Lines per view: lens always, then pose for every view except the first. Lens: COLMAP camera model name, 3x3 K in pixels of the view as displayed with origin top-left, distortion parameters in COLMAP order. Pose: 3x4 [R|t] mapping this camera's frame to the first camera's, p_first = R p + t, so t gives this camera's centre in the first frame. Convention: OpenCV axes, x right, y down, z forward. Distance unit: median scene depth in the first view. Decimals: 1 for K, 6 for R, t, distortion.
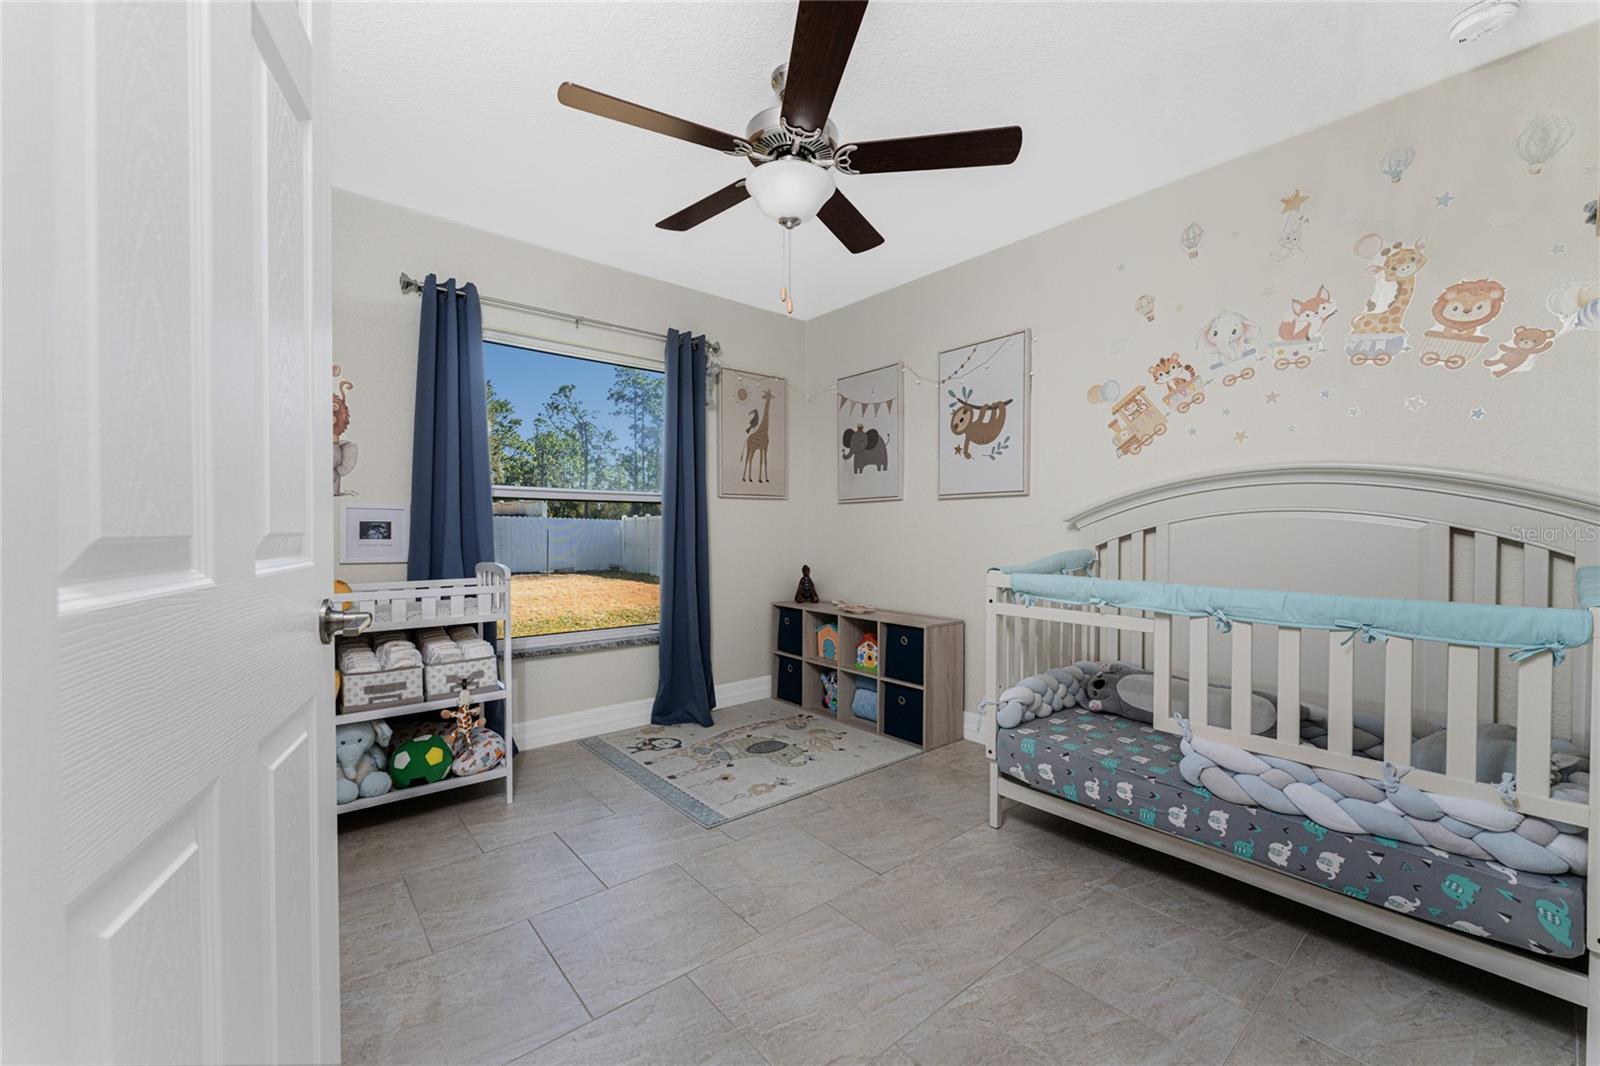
lens RADIAL K [[655.7, 0, 796.7], [0, 655.7, 533.0], [0, 0, 1]] dist [-0.000559, -0.000330]
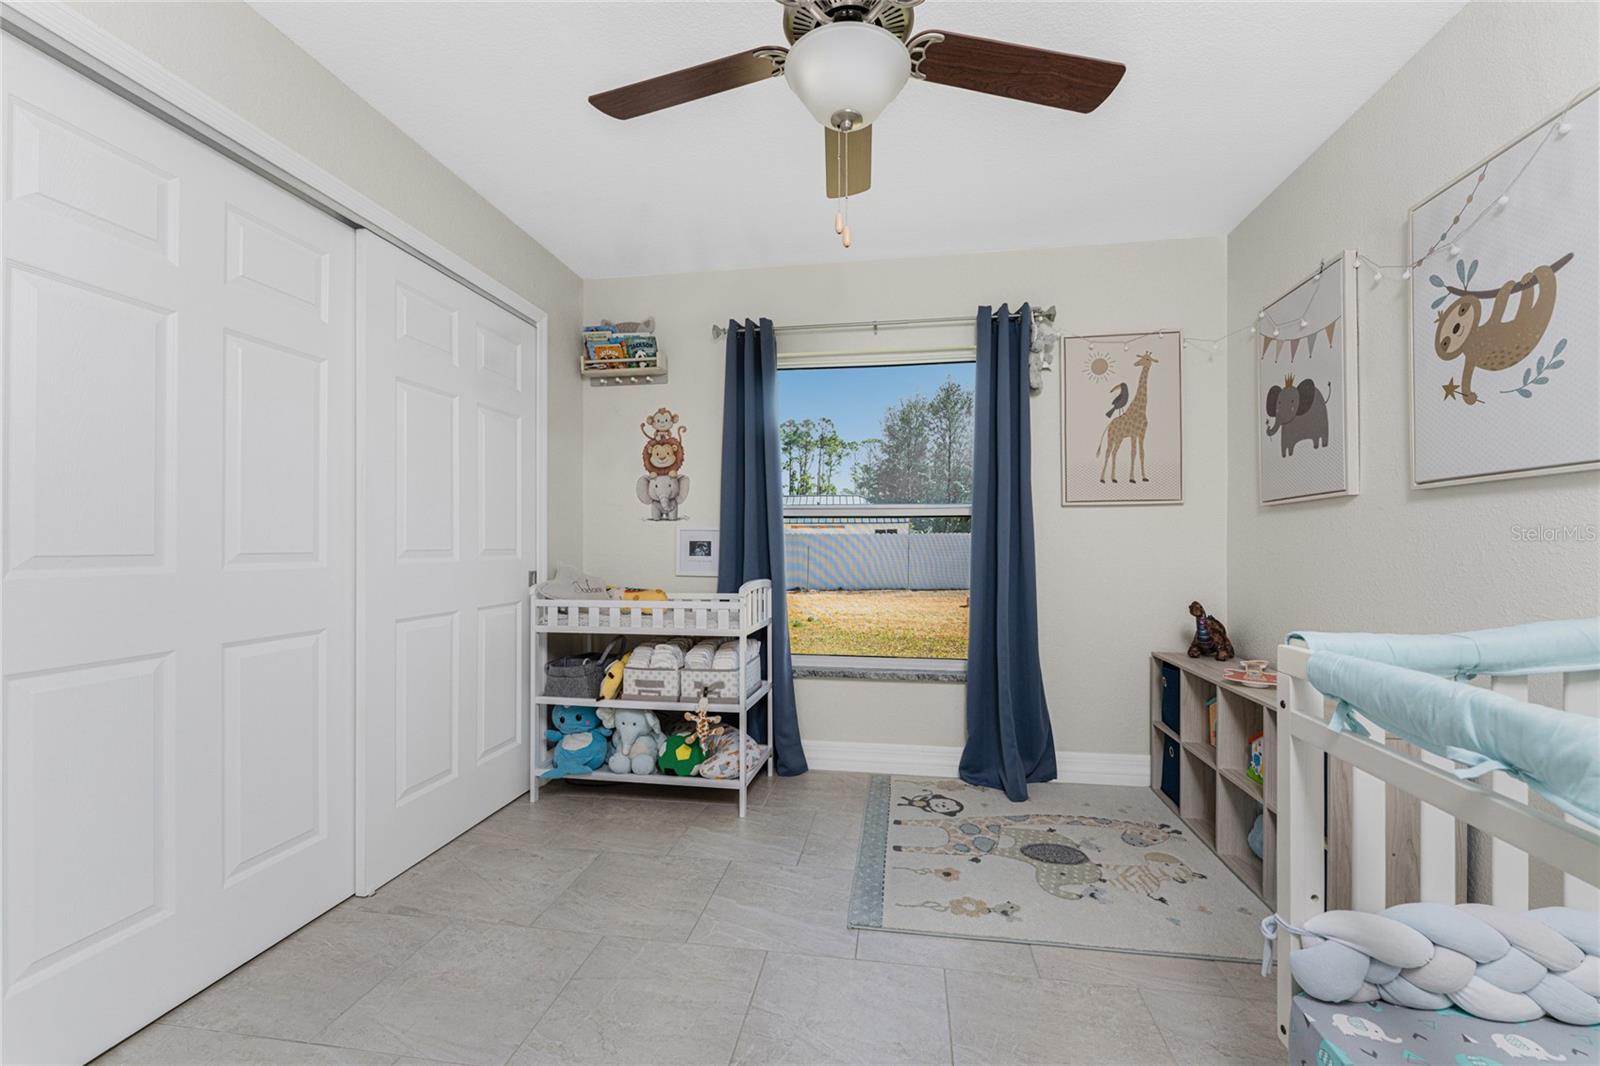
lens RADIAL K [[655.7, 0, 807.4], [0, 655.7, 535.7], [0, 0, 1]] dist [-0.000559, -0.000330]
pose [[0.648709, -0.011377, -0.760951, 0.307526], [-0.003722, 0.999829, -0.018121, -0.005145], [0.761027, 0.014588, 0.648556, 0.309056]]
